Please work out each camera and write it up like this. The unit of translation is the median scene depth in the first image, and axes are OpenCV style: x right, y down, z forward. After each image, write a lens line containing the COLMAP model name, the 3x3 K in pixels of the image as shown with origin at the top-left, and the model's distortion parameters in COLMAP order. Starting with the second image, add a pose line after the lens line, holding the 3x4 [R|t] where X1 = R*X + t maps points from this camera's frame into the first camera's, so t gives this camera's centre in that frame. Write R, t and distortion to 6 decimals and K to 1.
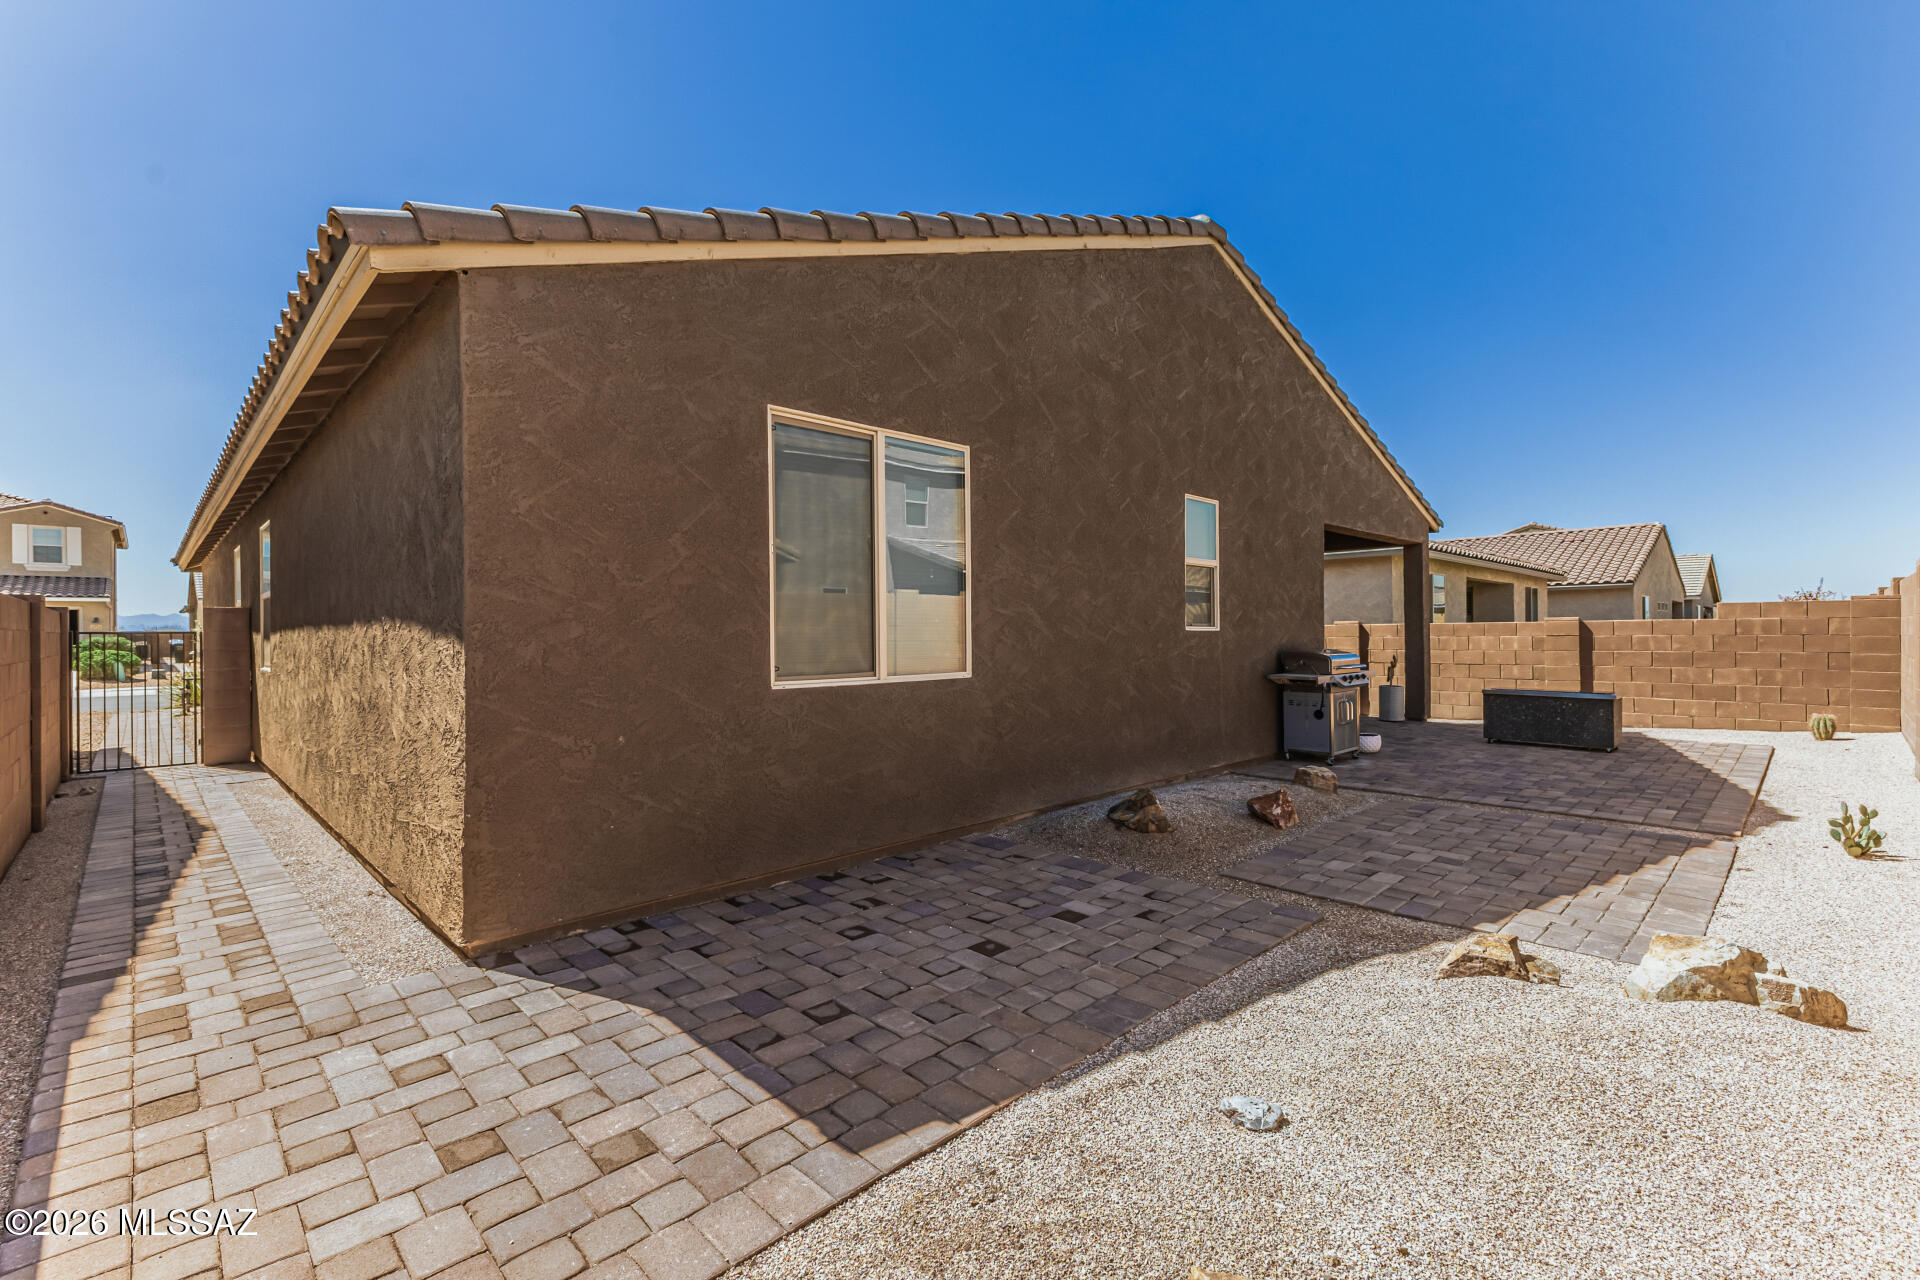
lens RADIAL K [[830.7, 0, 963.9], [0, 830.7, 638.6], [0, 0, 1]] dist [0.010543, -0.001441]
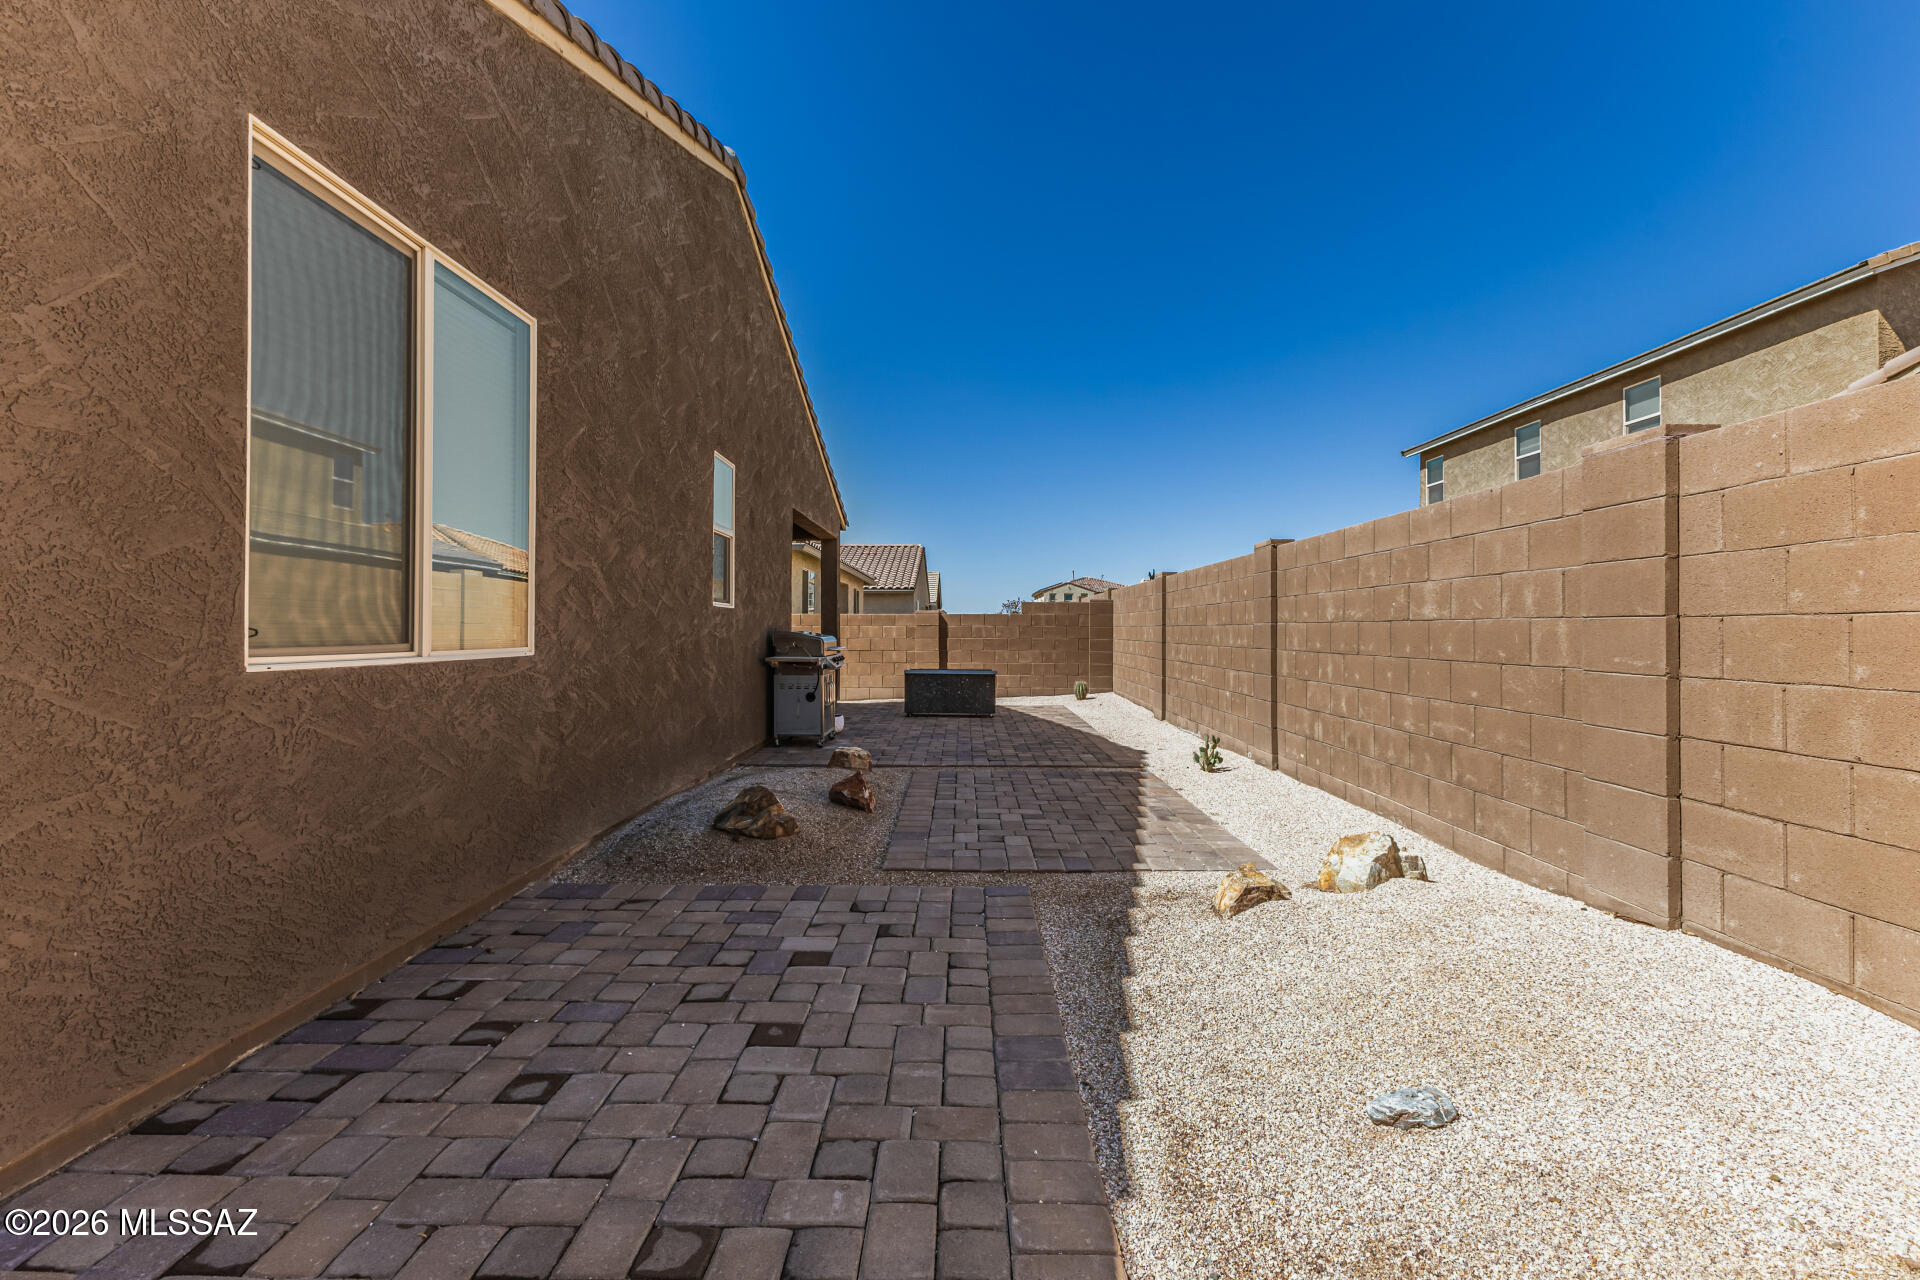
lens RADIAL K [[830.7, 0, 956.2], [0, 830.7, 620.7], [0, 0, 1]] dist [0.010543, -0.001441]
pose [[0.706983, 0.018414, 0.706991, -0.263379], [-0.005375, 0.999772, -0.020665, 0.034811], [-0.707210, 0.010810, 0.706921, 0.305897]]
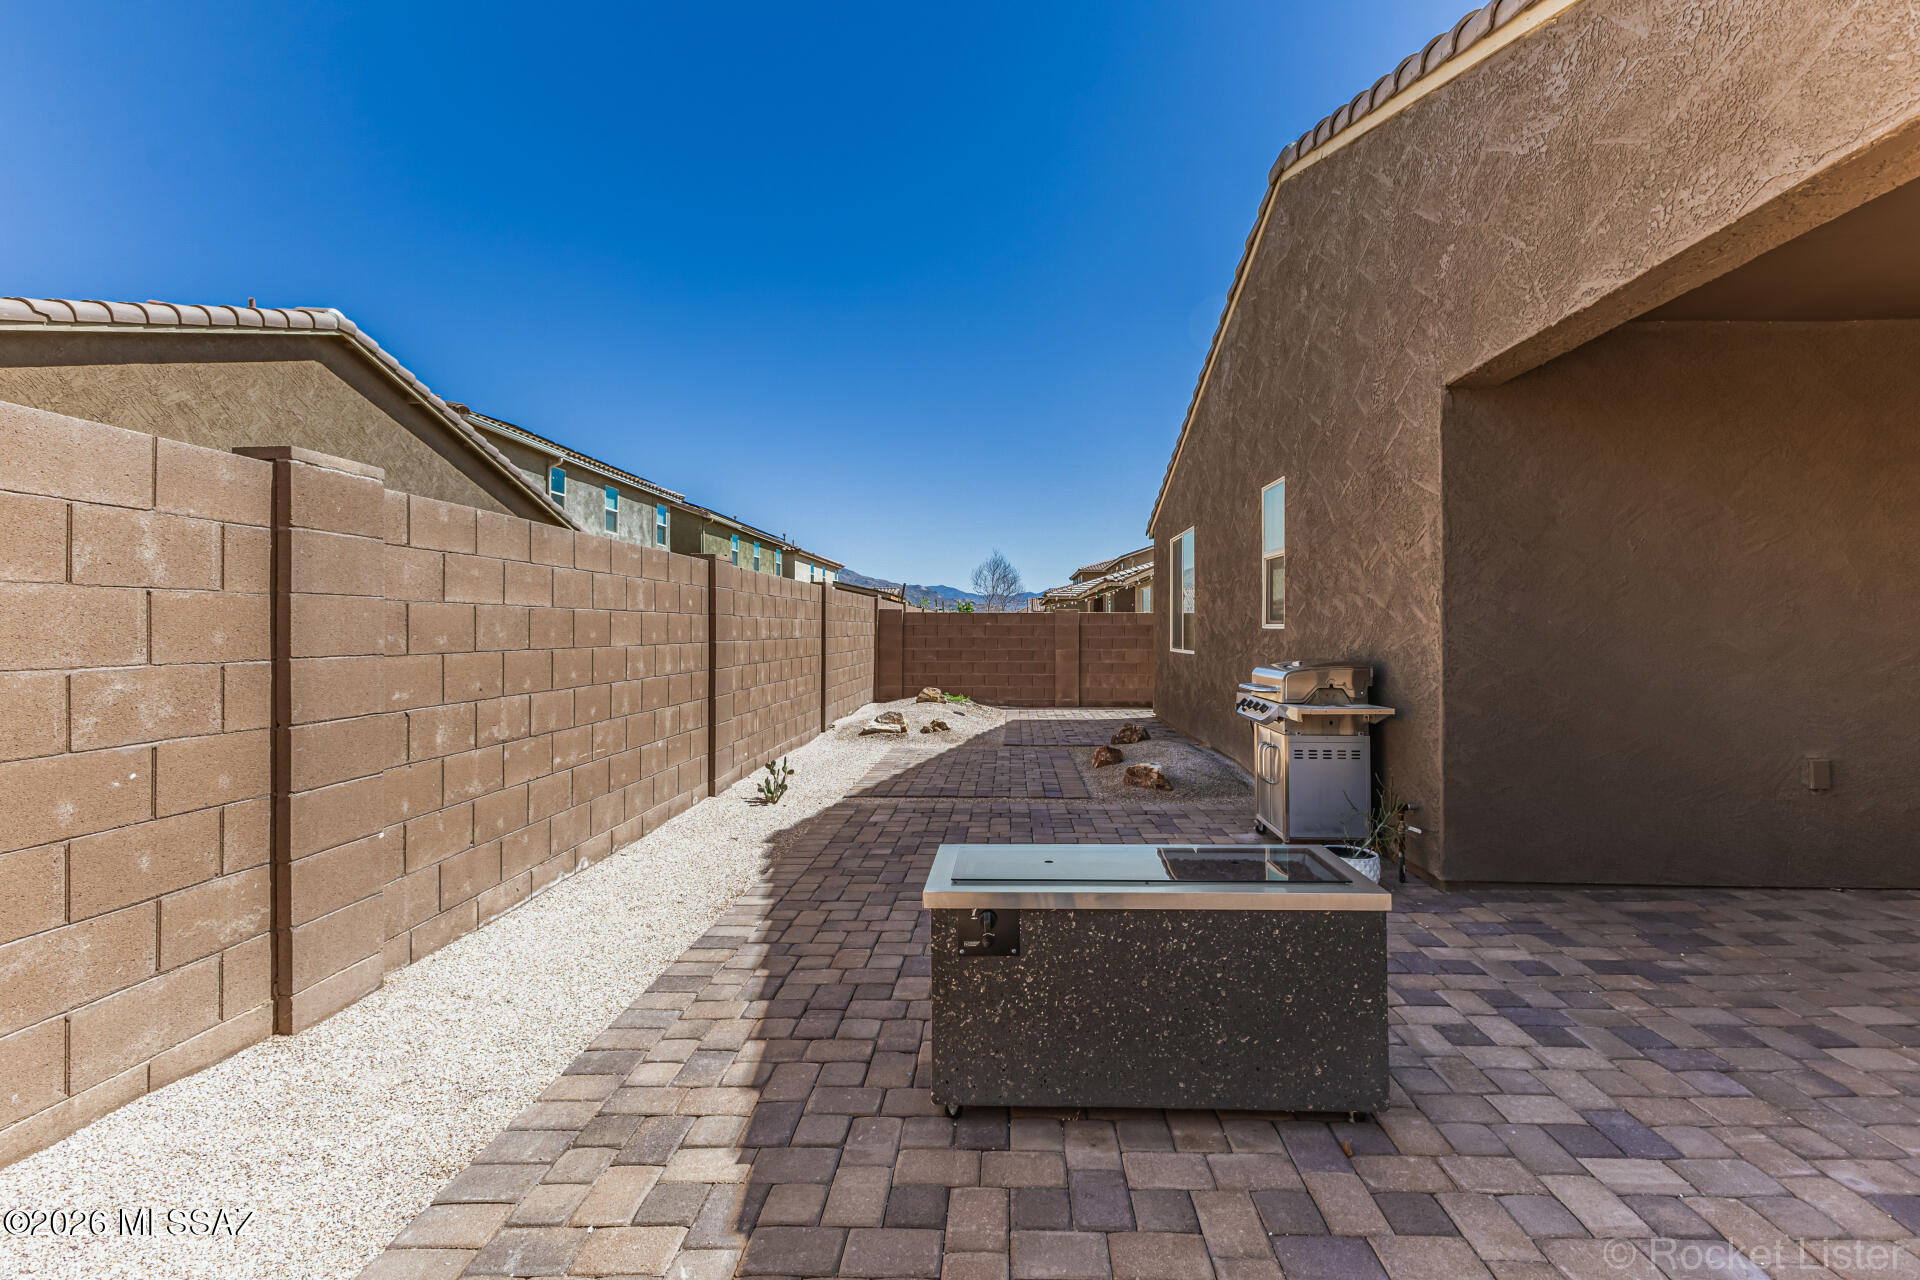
lens RADIAL K [[830.7, 0, 992.3], [0, 830.7, 618.6], [0, 0, 1]] dist [0.010543, -0.001441]
pose [[-0.723664, -0.002449, -0.690149, 1.798512], [-0.001237, 0.999997, -0.002251, -0.029023], [0.690152, -0.000775, -0.723664, 2.288987]]
